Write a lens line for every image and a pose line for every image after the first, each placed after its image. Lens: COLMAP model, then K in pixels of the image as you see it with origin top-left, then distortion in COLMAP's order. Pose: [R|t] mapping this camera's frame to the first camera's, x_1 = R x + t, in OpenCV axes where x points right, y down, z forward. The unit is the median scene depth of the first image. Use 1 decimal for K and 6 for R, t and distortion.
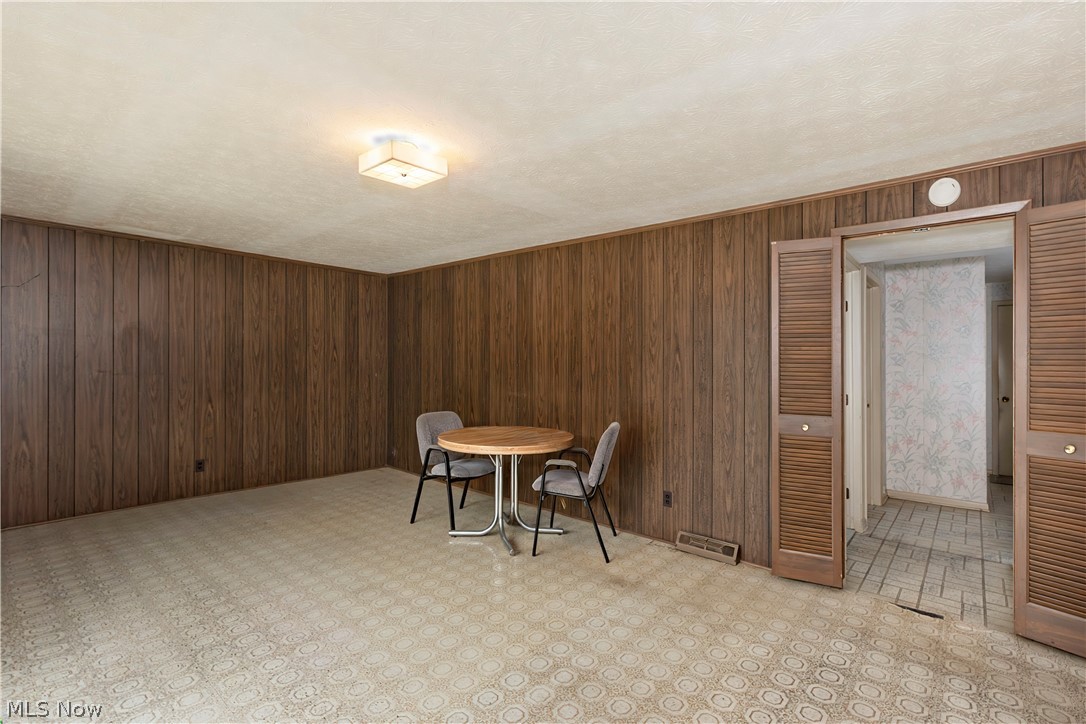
lens RADIAL K [[506.2, 0, 542.1], [0, 506.2, 363.1], [0, 0, 1]] dist [-0.003879, -0.000021]
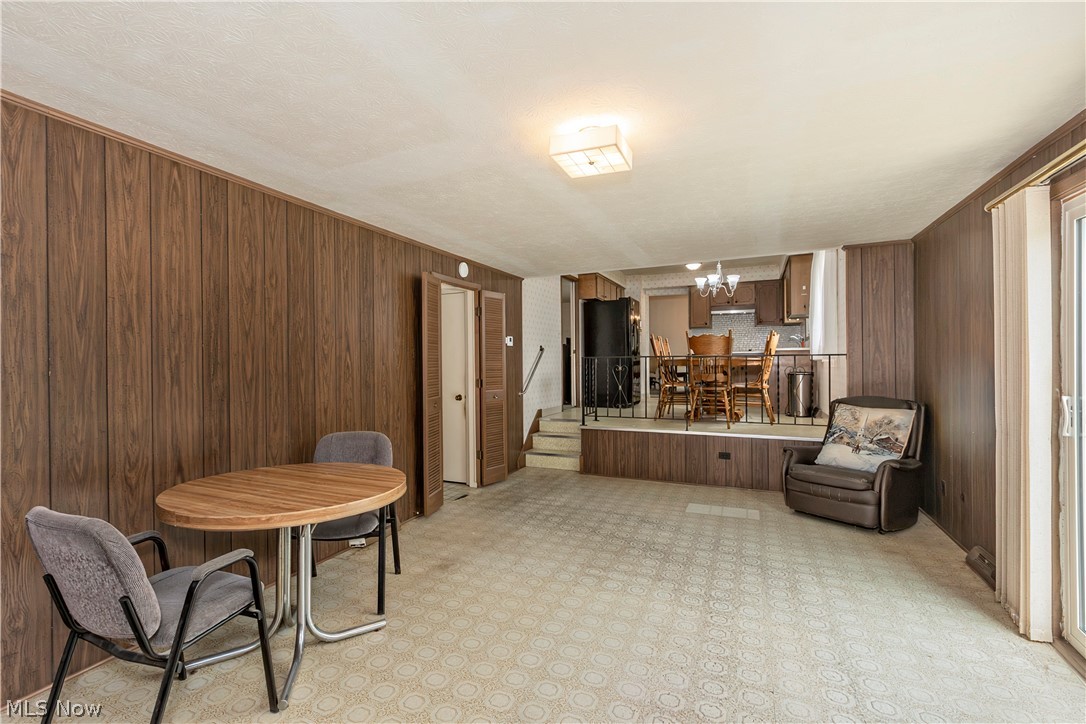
lens RADIAL K [[500.4, 0, 541.7], [0, 500.4, 358.3], [0, 0, 1]] dist [-0.001586, 0.000417]
pose [[-0.318939, -0.001183, 0.947775, -0.748110], [0.003385, 0.999991, 0.002387, -0.008853], [-0.947769, 0.003970, -0.318932, 0.923368]]
